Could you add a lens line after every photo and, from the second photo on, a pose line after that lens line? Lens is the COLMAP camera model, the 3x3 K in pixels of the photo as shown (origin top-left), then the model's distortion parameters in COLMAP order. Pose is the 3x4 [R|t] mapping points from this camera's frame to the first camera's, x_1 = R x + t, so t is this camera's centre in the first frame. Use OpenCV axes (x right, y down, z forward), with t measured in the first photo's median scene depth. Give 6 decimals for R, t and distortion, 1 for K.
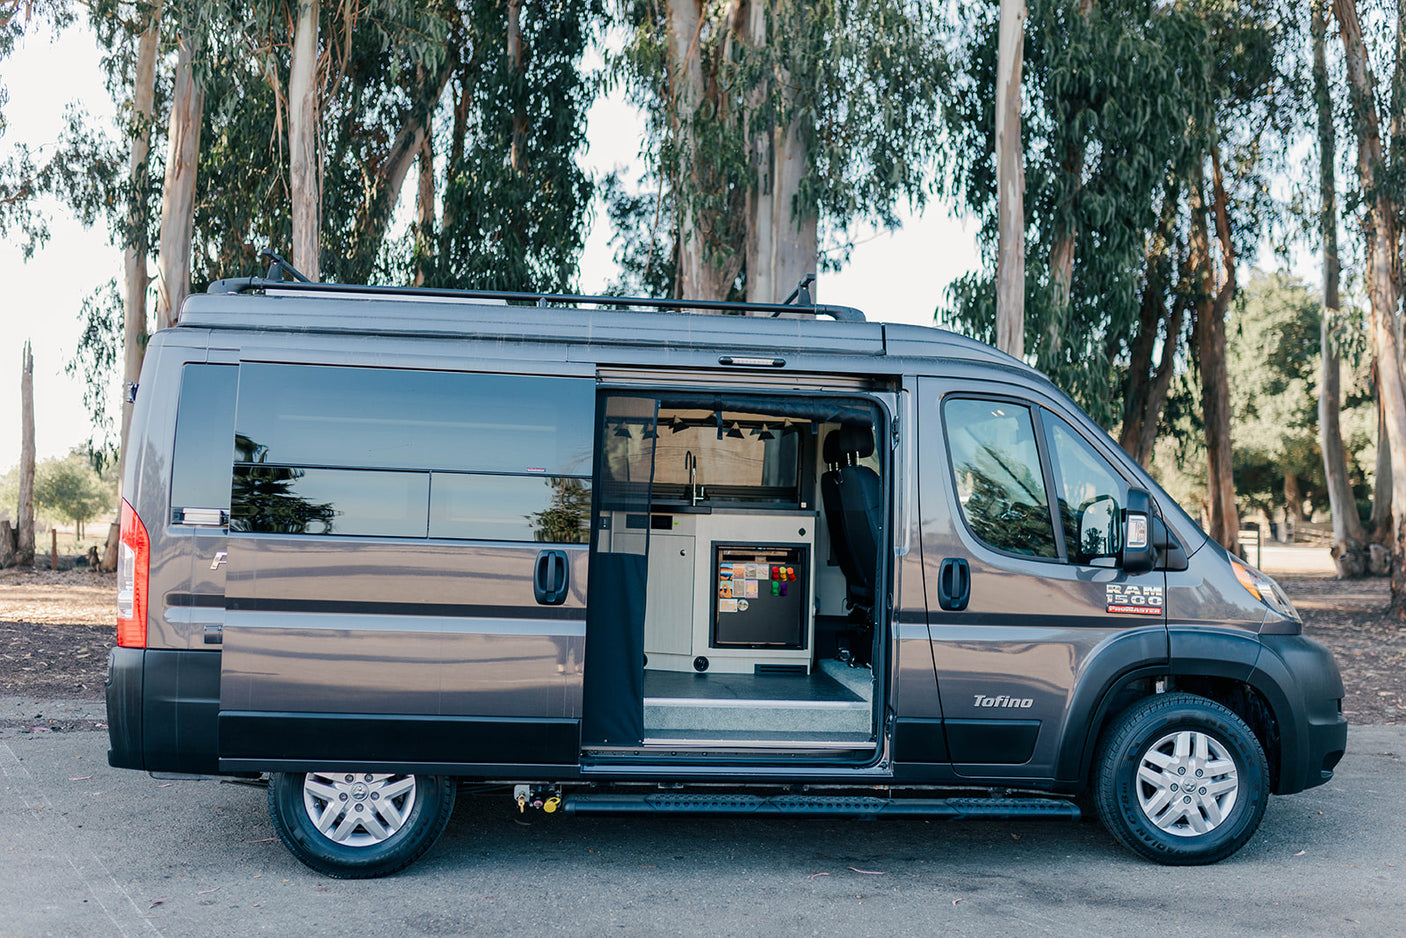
lens RADIAL K [[1327.6, 0, 699.9], [0, 1327.6, 462.3], [0, 0, 1]] dist [-0.003003, 0.000000]
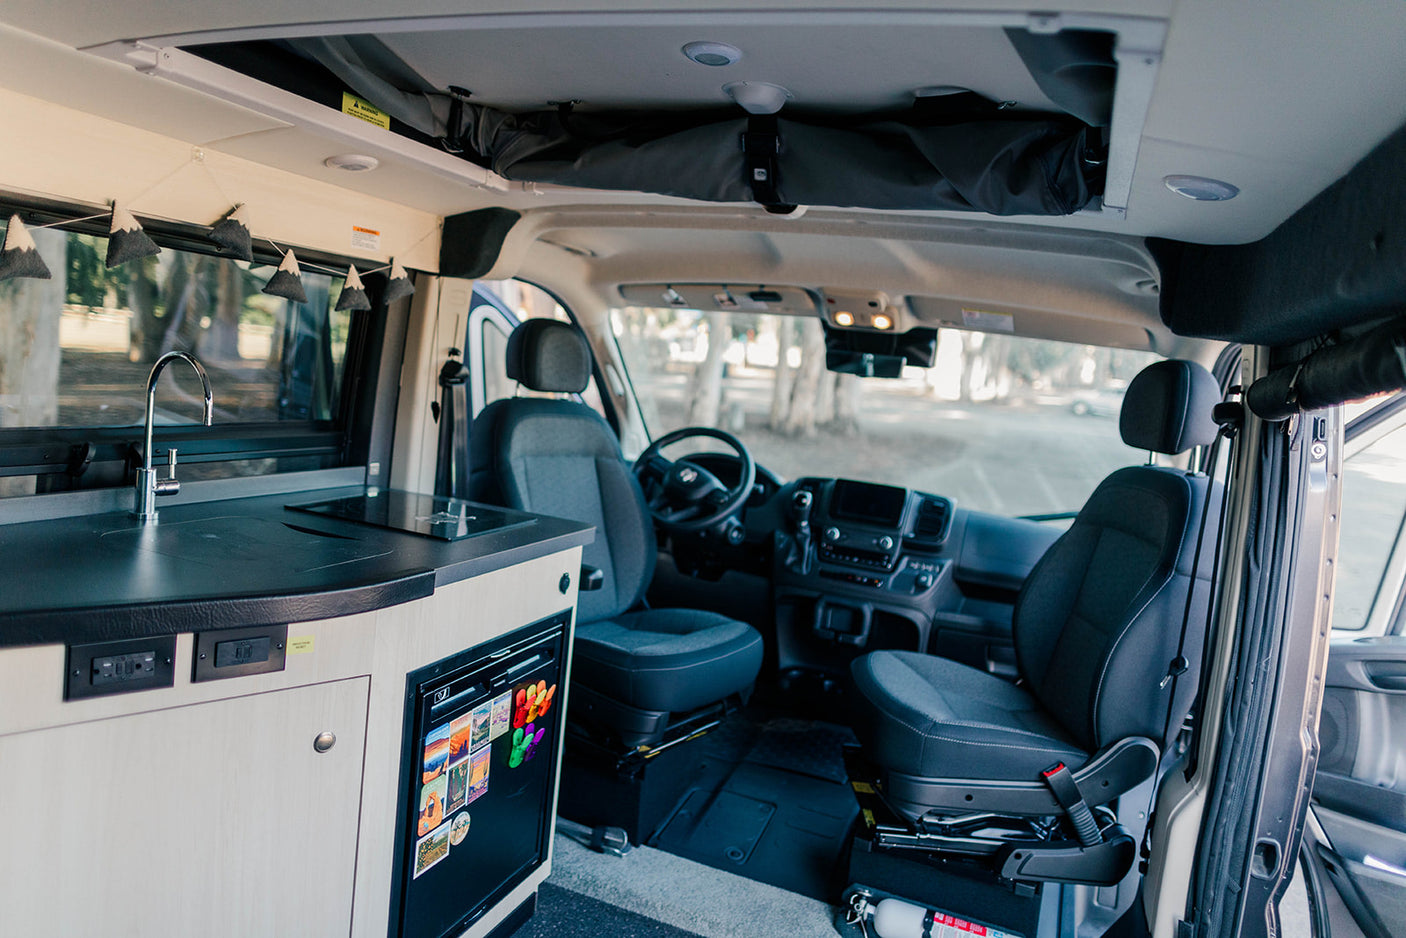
lens RADIAL K [[948.6, 0, 698.6], [0, 948.6, 459.8], [0, 0, 1]] dist [0.016970, -0.013380]
pose [[0.449656, -0.074039, 0.890128, -0.182981], [-0.125230, 0.981489, 0.144900, -0.034556], [-0.884379, -0.176626, 0.432061, 1.039619]]
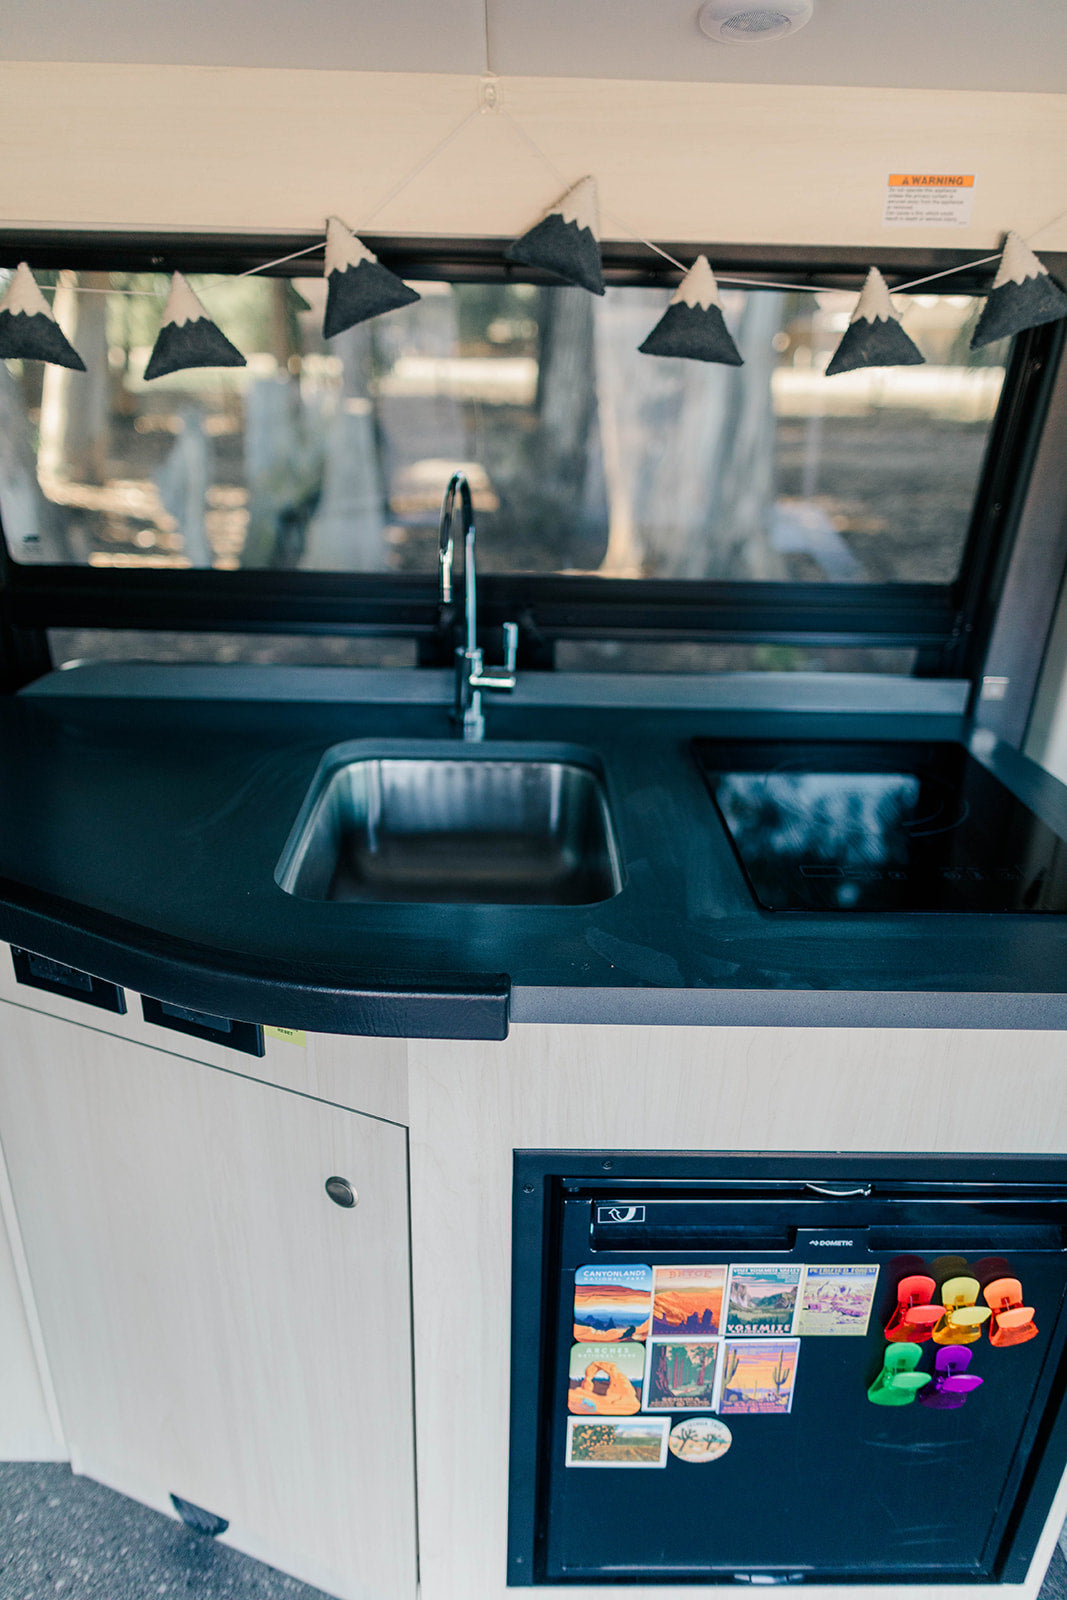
lens RADIAL K [[1079.5, 0, 532.4], [0, 1079.5, 806.8], [0, 0, 1]] dist [0.016970, -0.013380]
pose [[0.997759, 0.024159, -0.062404, 0.020599], [0.005846, 0.897519, 0.440937, -0.037456], [0.066661, -0.440314, 0.895366, 1.100554]]
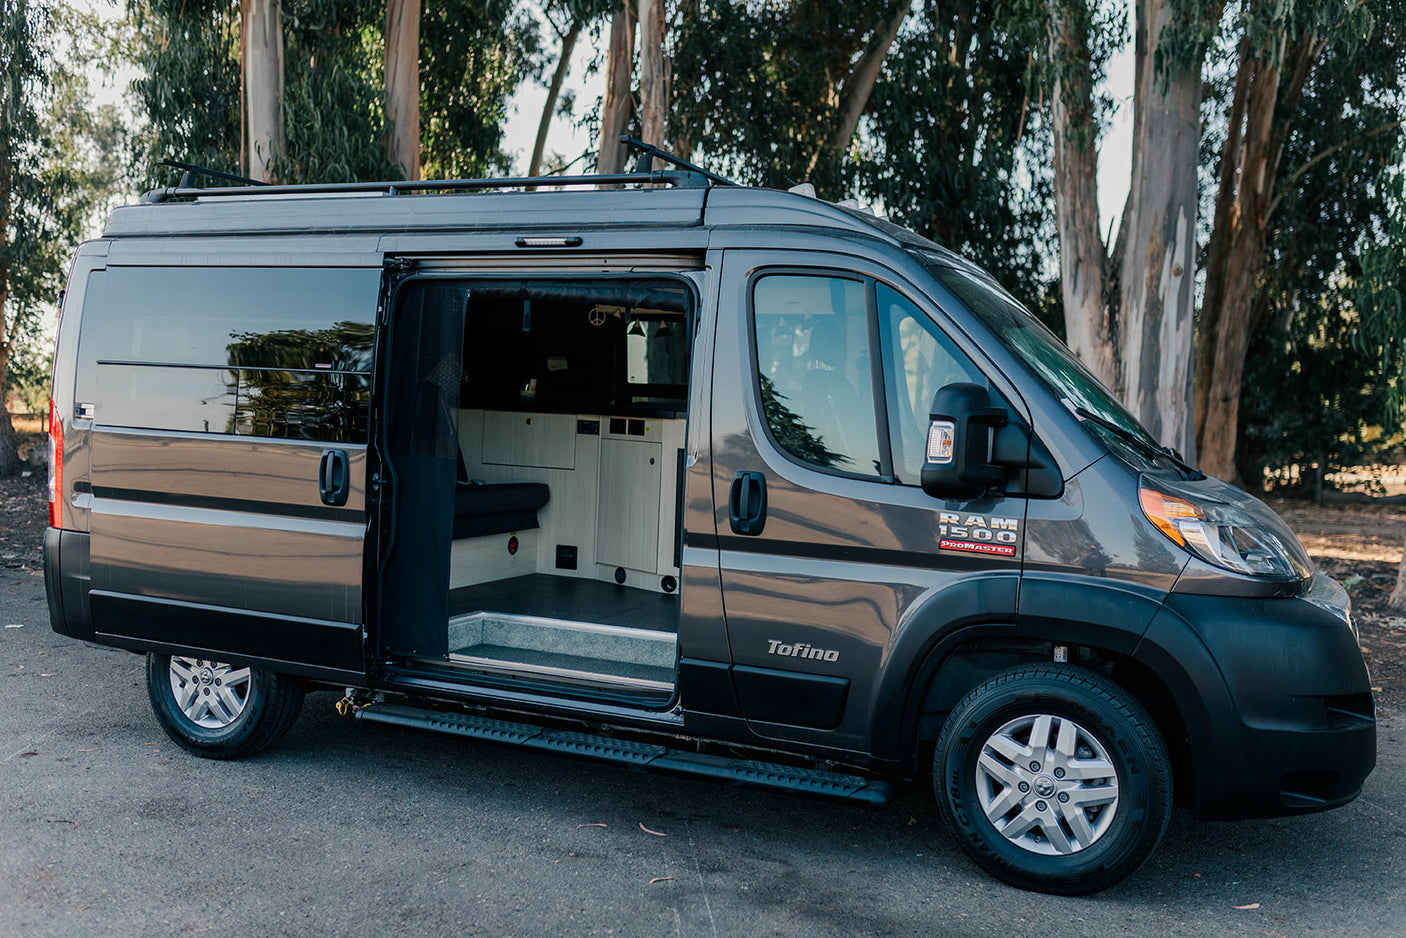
lens RADIAL K [[1327.6, 0, 698.7], [0, 1327.6, 460.9], [0, 0, 1]] dist [-0.003003, 0.000000]
pose [[0.876857, 0.026180, -0.480038, 0.548515], [0.002661, 0.998237, 0.059301, 0.017066], [0.480744, -0.053276, 0.875241, 0.267148]]
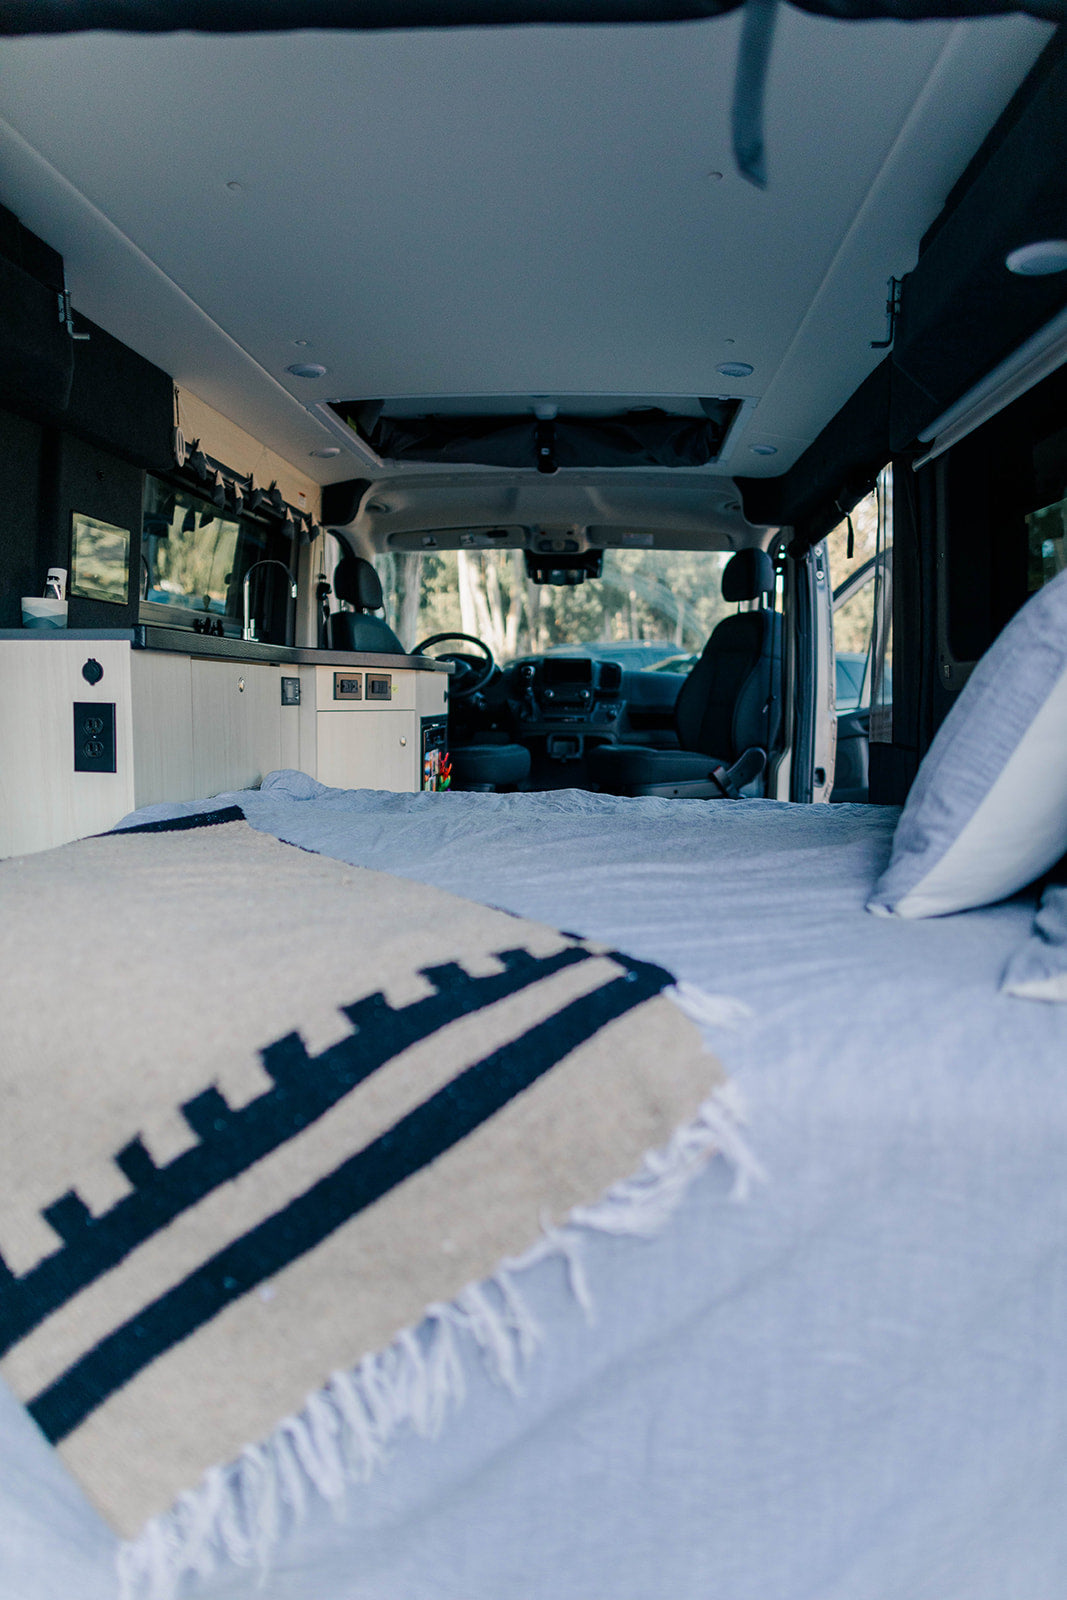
lens RADIAL K [[1079.5, 0, 525.2], [0, 1079.5, 803.4], [0, 0, 1]] dist [0.016970, -0.013380]
pose [[0.162843, -0.129230, 0.978152, -0.549737], [-0.041244, 0.989627, 0.137612, 0.035491], [-0.985790, -0.062752, 0.155824, 1.066395]]
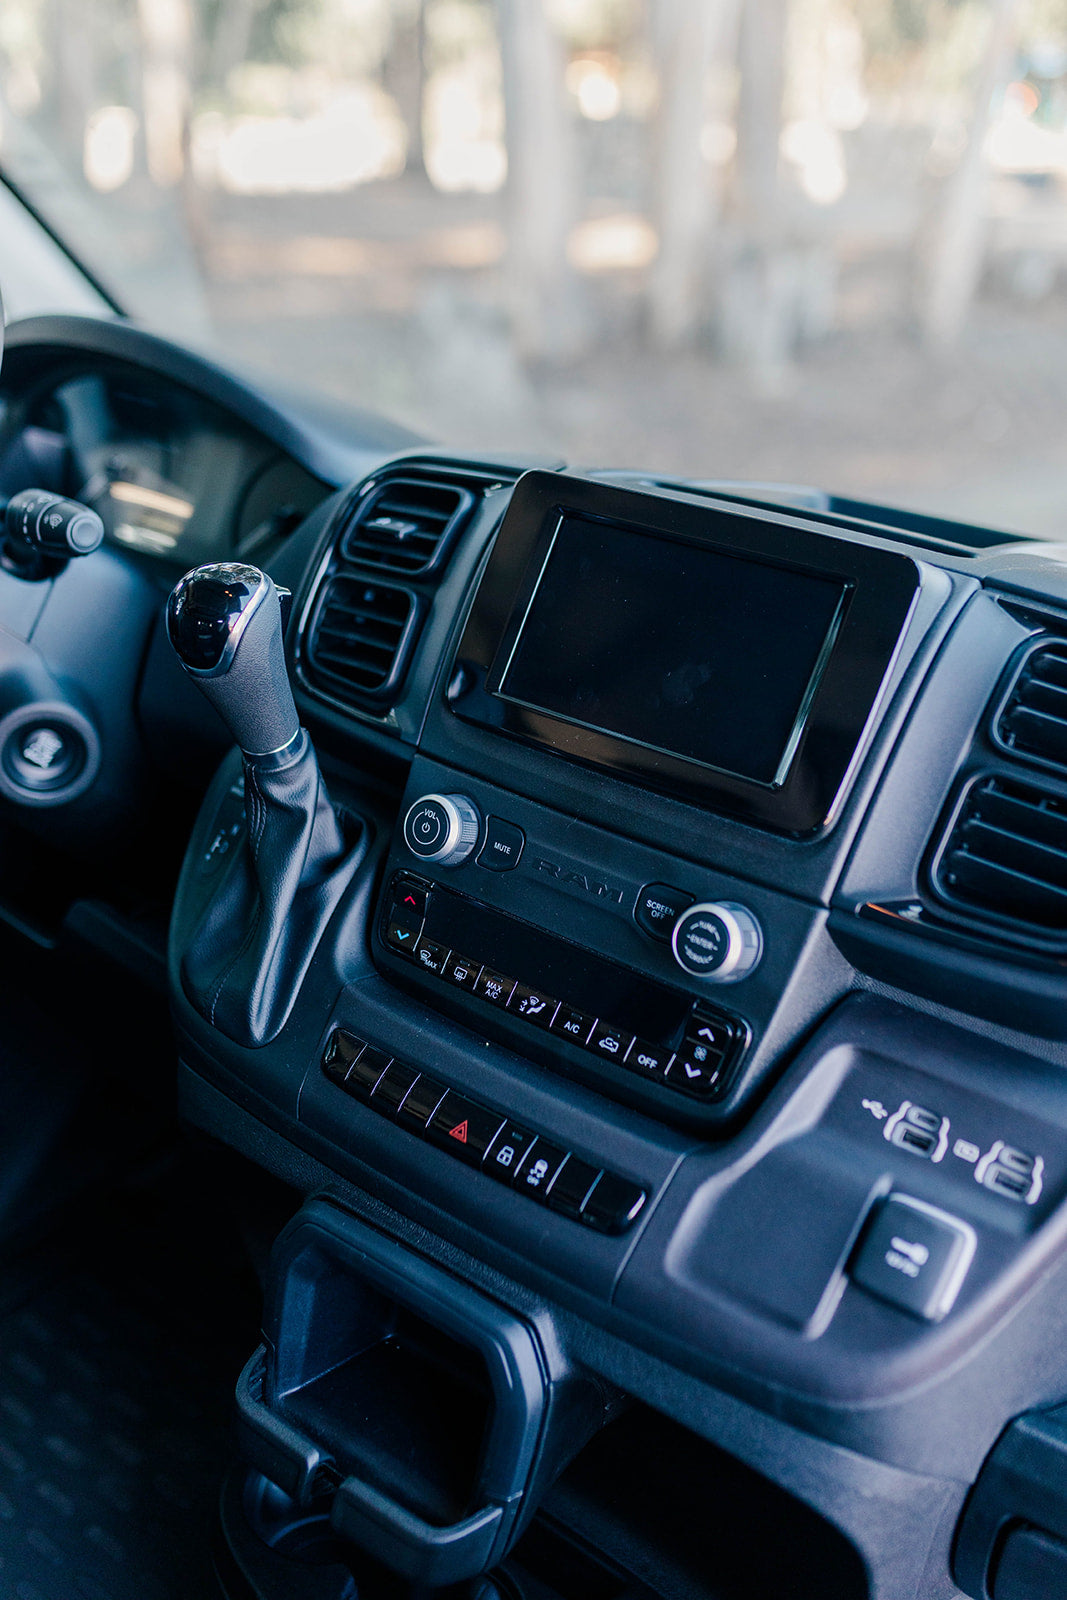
lens RADIAL K [[1510.8, 0, 527.8], [0, 1510.8, 800.8], [0, 0, 1]] dist [-0.003003, 0.000000]
pose [[0.682339, -0.289365, 0.671328, 0.203993], [-0.074582, 0.885977, 0.457692, 0.004718], [-0.727221, -0.362370, 0.582956, 1.104289]]
